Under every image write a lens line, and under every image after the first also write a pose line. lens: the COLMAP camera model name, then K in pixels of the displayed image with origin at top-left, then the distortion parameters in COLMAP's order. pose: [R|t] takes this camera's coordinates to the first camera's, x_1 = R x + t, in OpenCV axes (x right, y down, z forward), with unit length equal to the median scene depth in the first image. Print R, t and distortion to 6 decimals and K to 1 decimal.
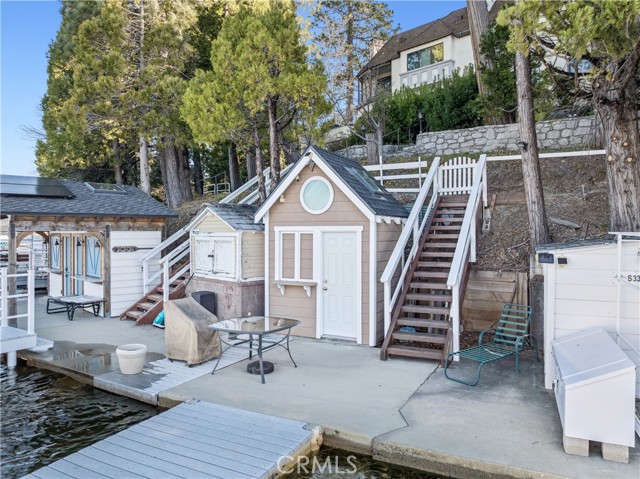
lens RADIAL K [[454.9, 0, 322.3], [0, 454.9, 233.5], [0, 0, 1]] dist [-0.029351, 0.000216]
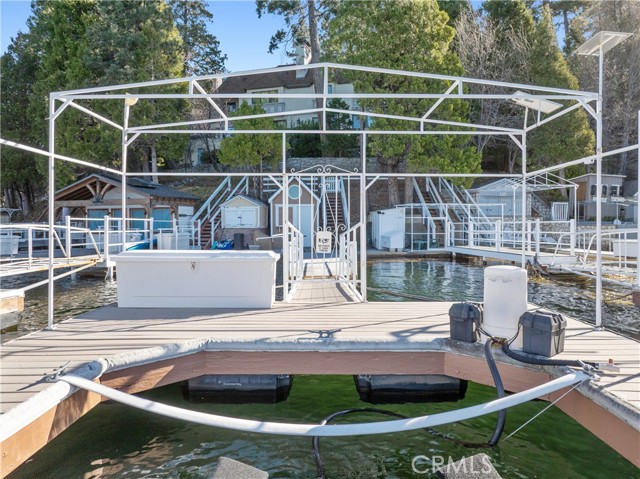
lens RADIAL K [[459.0, 0, 321.3], [0, 459.0, 225.2], [0, 0, 1]] dist [-0.034855, -0.000403]
pose [[0.876587, -0.003773, 0.481228, -1.091854], [0.005268, 0.999985, -0.001755, 0.104987], [-0.481214, 0.004074, 0.876594, -1.292427]]
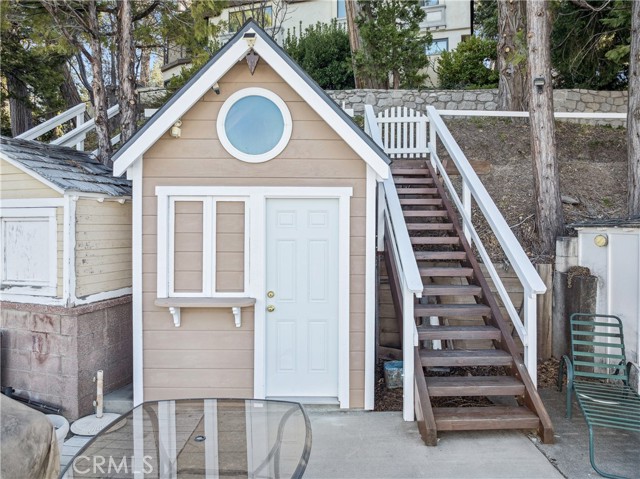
lens RADIAL K [[459.0, 0, 321.3], [0, 459.0, 225.2], [0, 0, 1]] dist [-0.034855, -0.000403]
pose [[0.888805, 0.002728, 0.458277, -0.175856], [-0.003557, 0.999993, 0.000946, 0.025390], [-0.458271, -0.002471, 0.888809, 0.499494]]
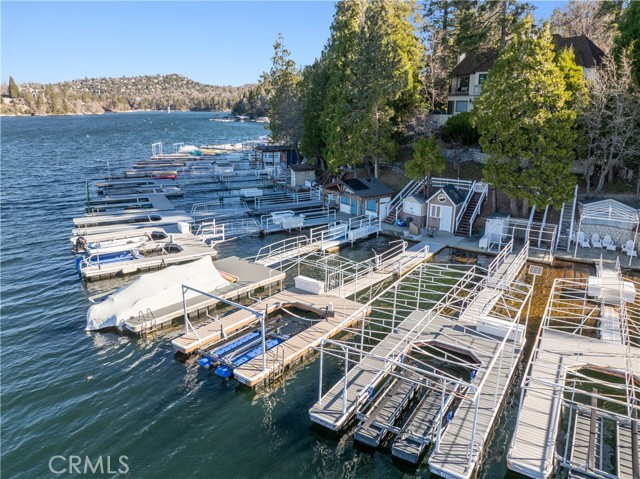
lens RADIAL K [[454.9, 0, 322.3], [0, 454.9, 233.5], [0, 0, 1]] dist [-0.029351, 0.000216]
pose [[0.989444, 0.047152, -0.137031, -0.510604], [-0.009937, 0.965436, 0.260450, -0.840613], [0.144575, -0.256339, 0.955713, -3.233957]]
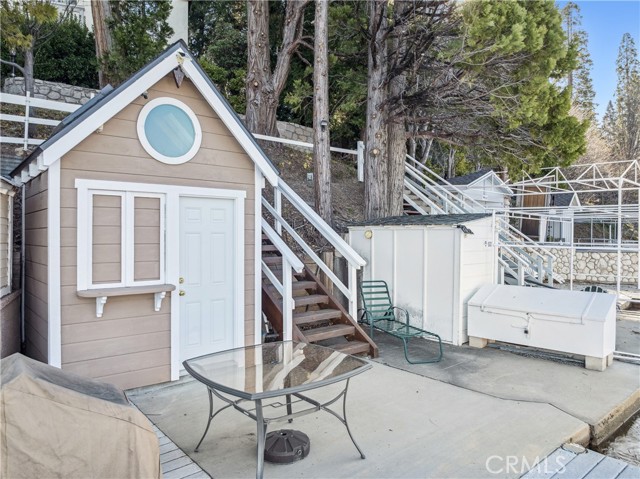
lens RADIAL K [[454.9, 0, 322.3], [0, 454.9, 233.5], [0, 0, 1]] dist [-0.029351, 0.000216]
pose [[0.385784, 0.002634, 0.922585, -0.453322], [0.001990, 0.999991, -0.003687, 0.045761], [-0.922587, 0.003259, 0.385776, 0.588887]]
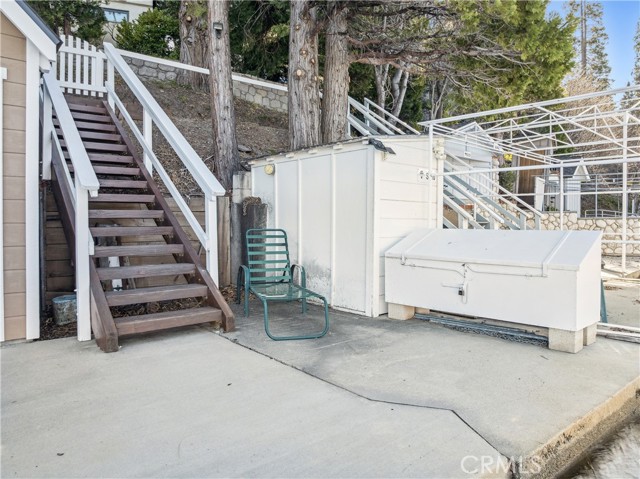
lens RADIAL K [[459.0, 0, 321.3], [0, 459.0, 225.2], [0, 0, 1]] dist [-0.034855, -0.000403]
pose [[0.412449, -0.003850, 0.910973, -0.166118], [0.006528, 0.999978, 0.001271, 0.125143], [-0.910957, 0.005423, 0.412465, 0.508631]]
